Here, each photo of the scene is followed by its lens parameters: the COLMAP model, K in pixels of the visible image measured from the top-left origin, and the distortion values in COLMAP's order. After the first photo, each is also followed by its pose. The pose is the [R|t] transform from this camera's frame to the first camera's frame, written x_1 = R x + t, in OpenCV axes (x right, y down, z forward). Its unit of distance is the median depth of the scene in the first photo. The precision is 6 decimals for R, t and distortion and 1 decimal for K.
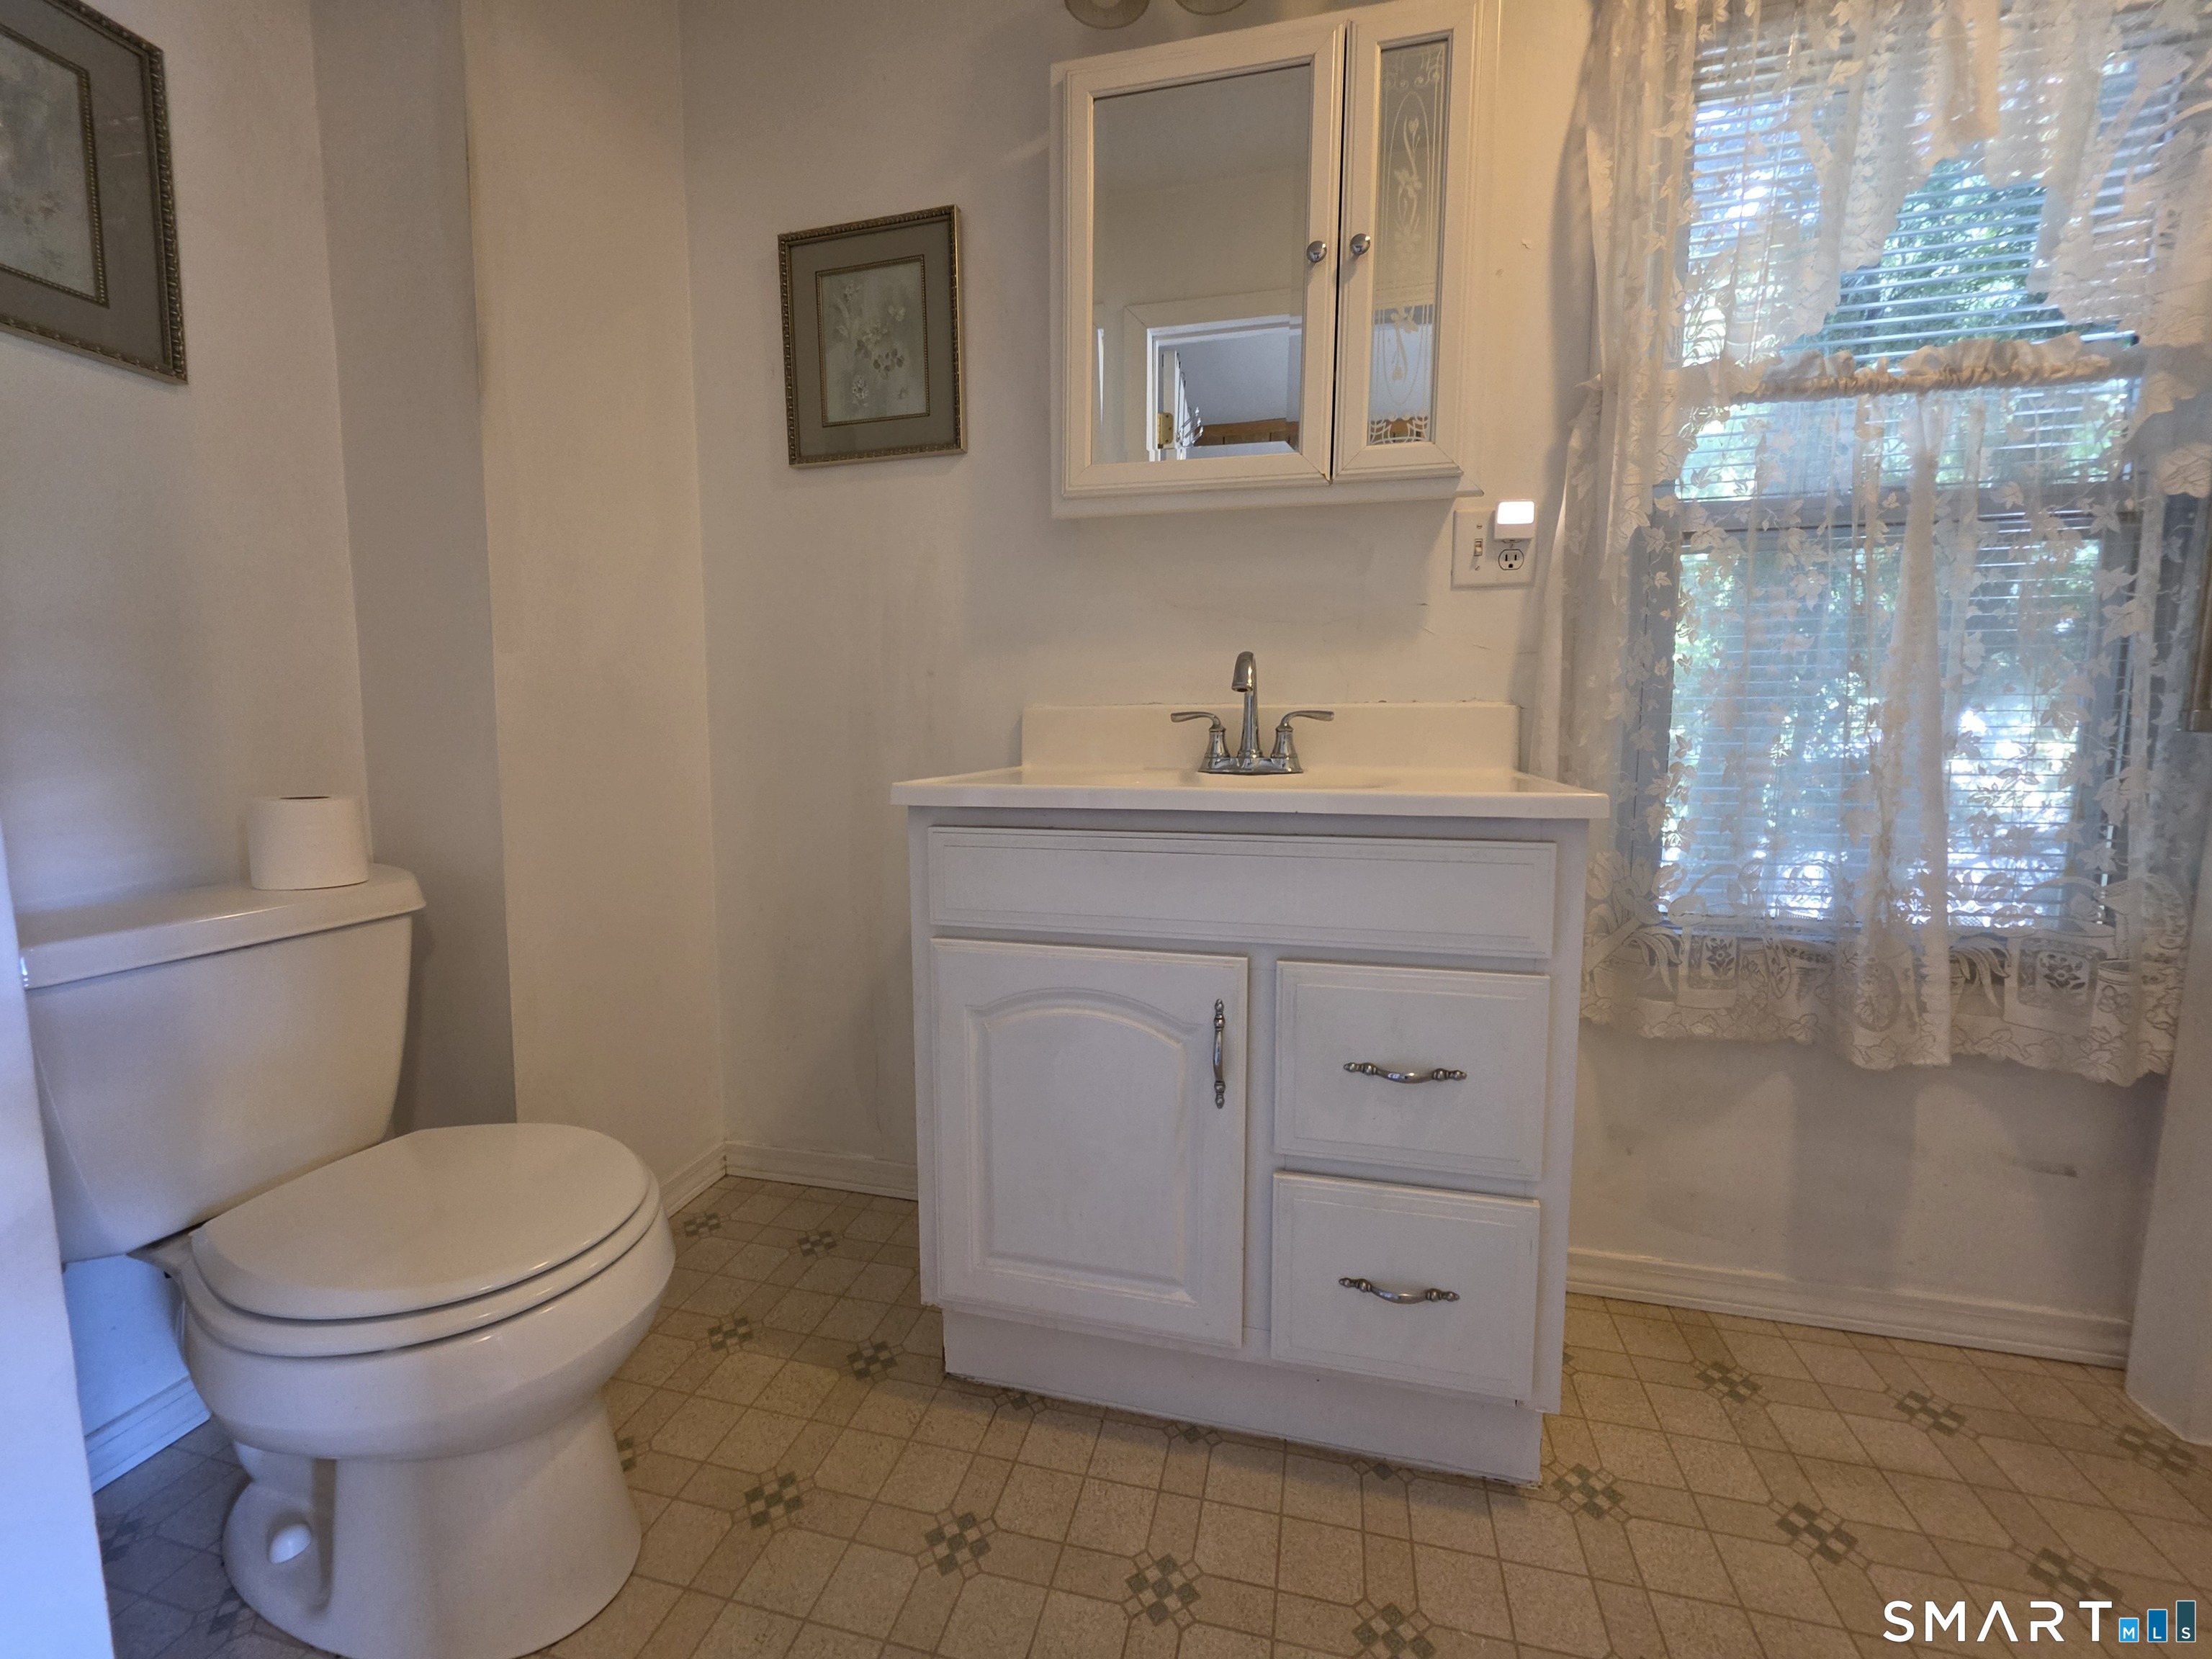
lens RADIAL K [[892.5, 0, 1109.9], [0, 892.5, 825.4], [0, 0, 1]] dist [-0.003939, 0.001049]
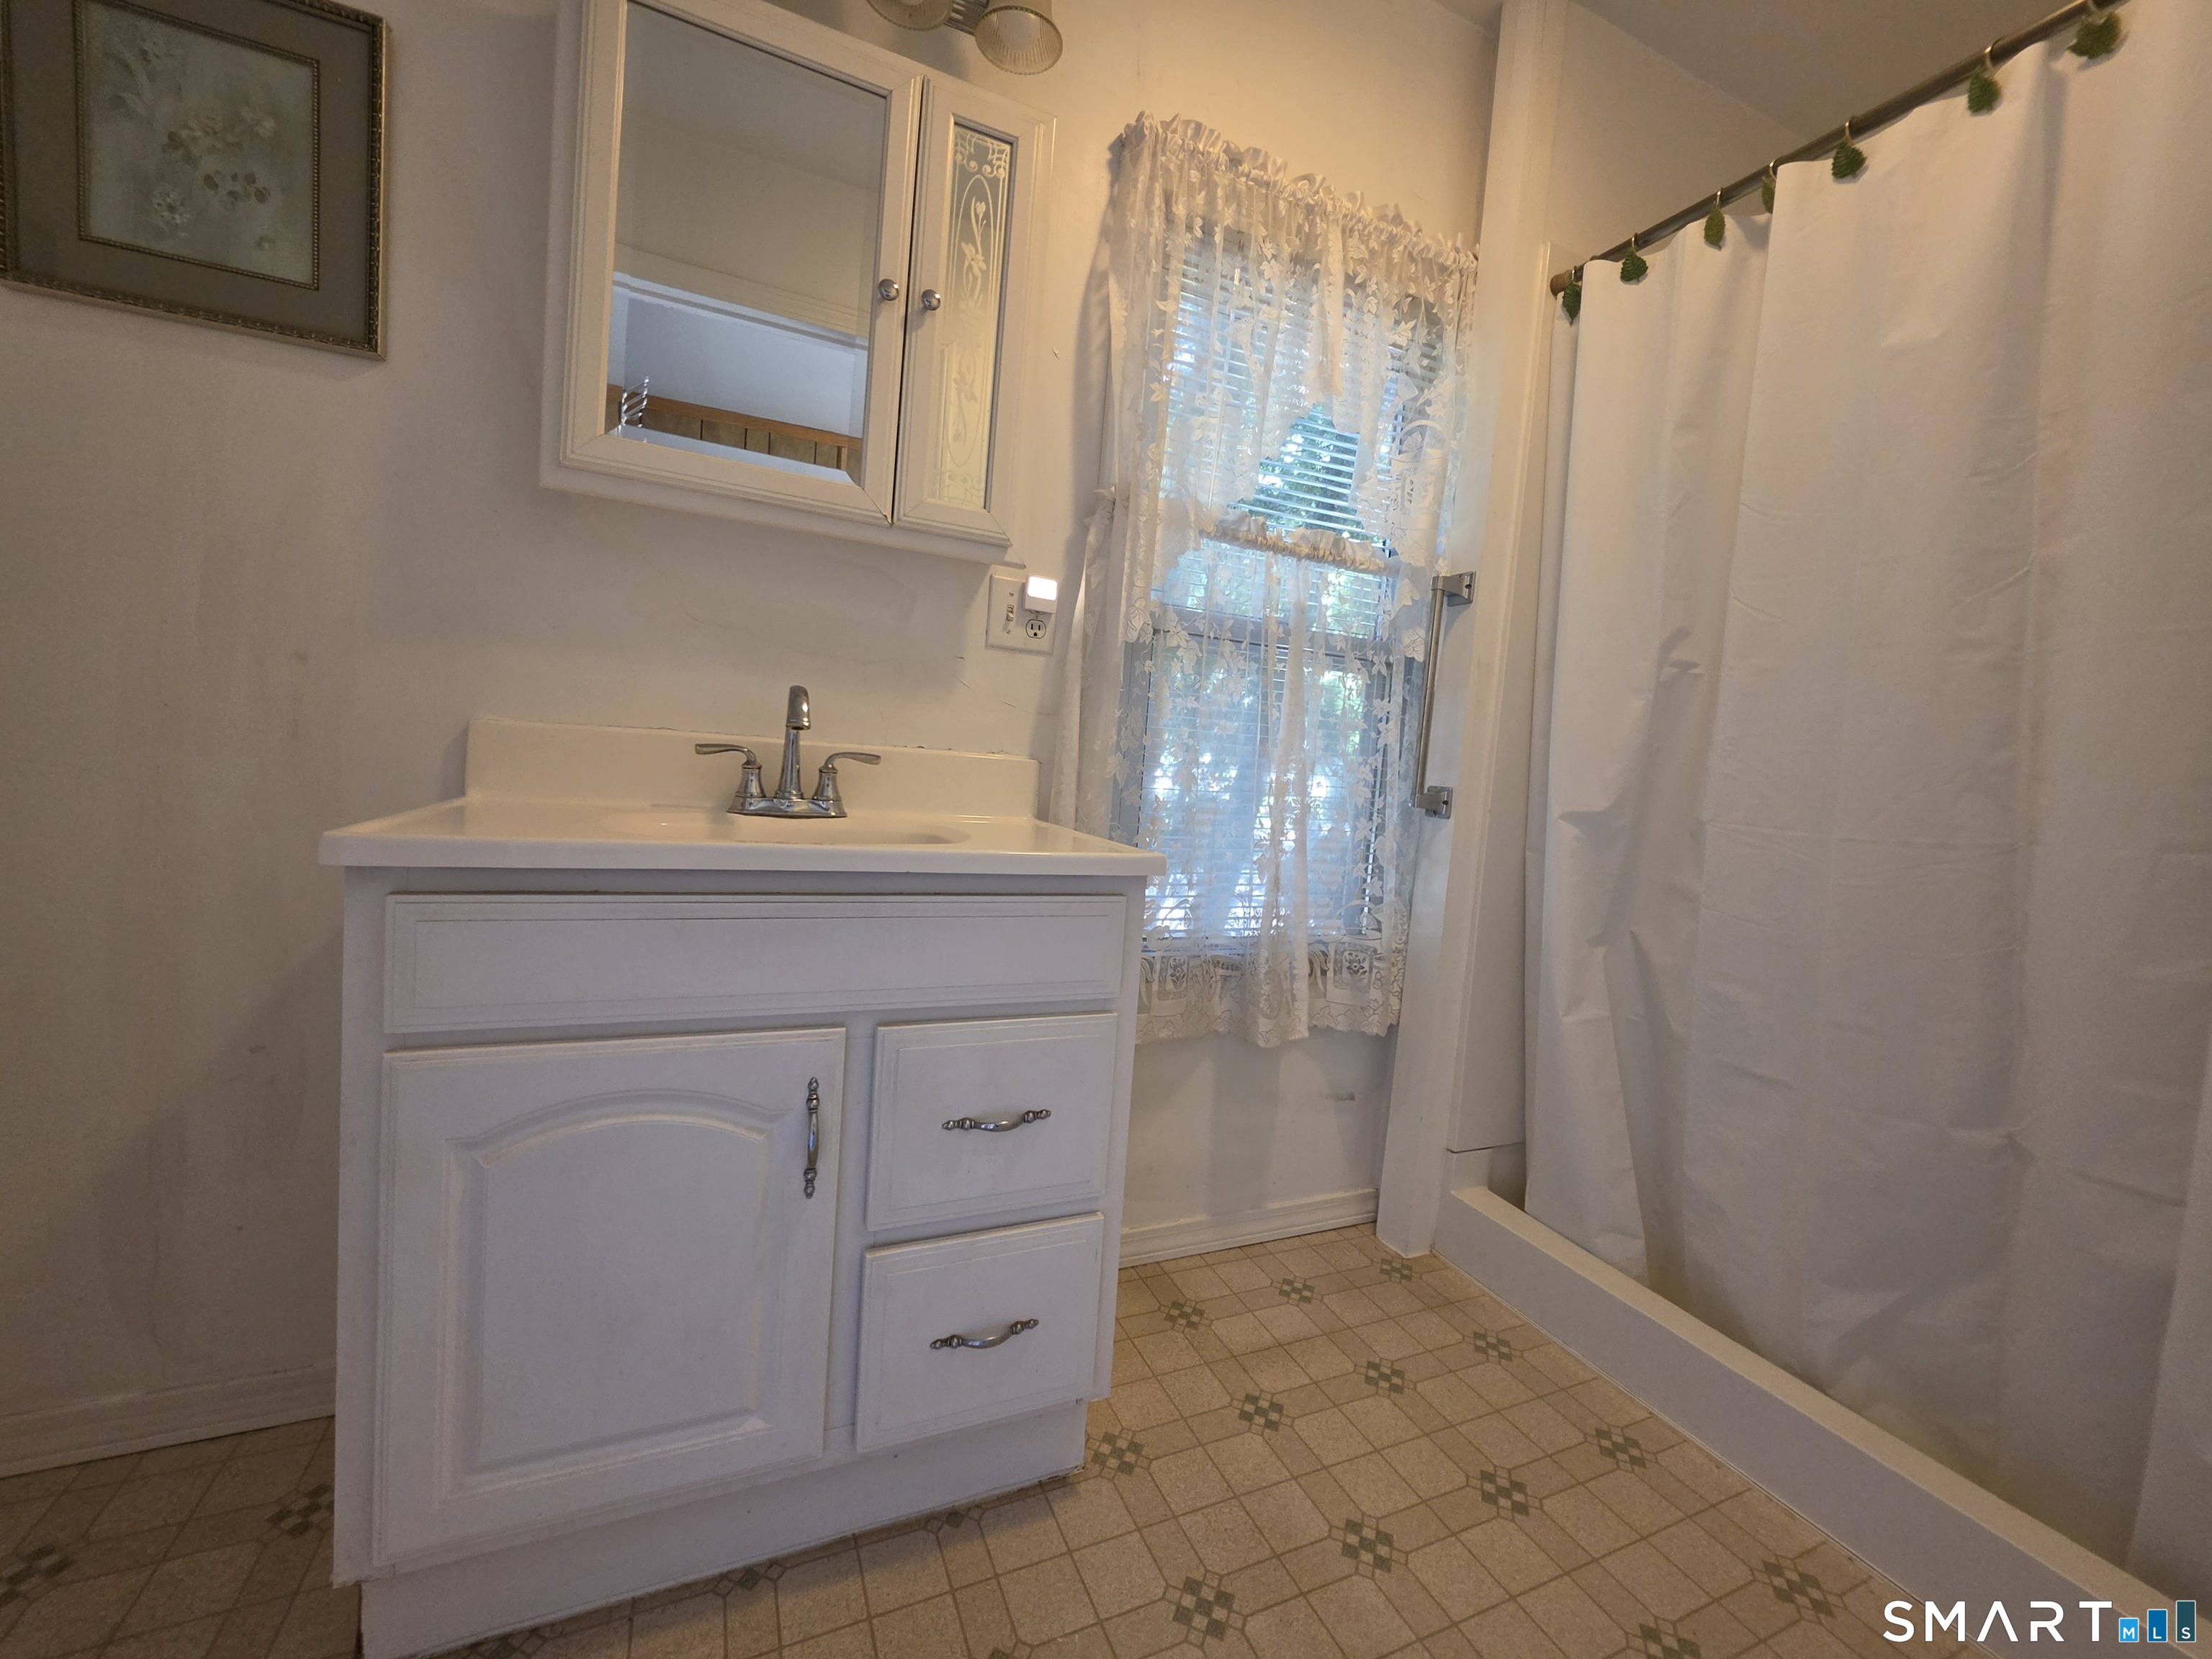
lens RADIAL K [[892.5, 0, 1111.9], [0, 892.5, 824.0], [0, 0, 1]] dist [-0.003939, 0.001049]
pose [[0.779426, 0.014666, 0.626322, -0.184300], [-0.005436, 0.999847, -0.016647, -0.042261], [-0.626470, 0.009571, 0.779387, 0.090136]]
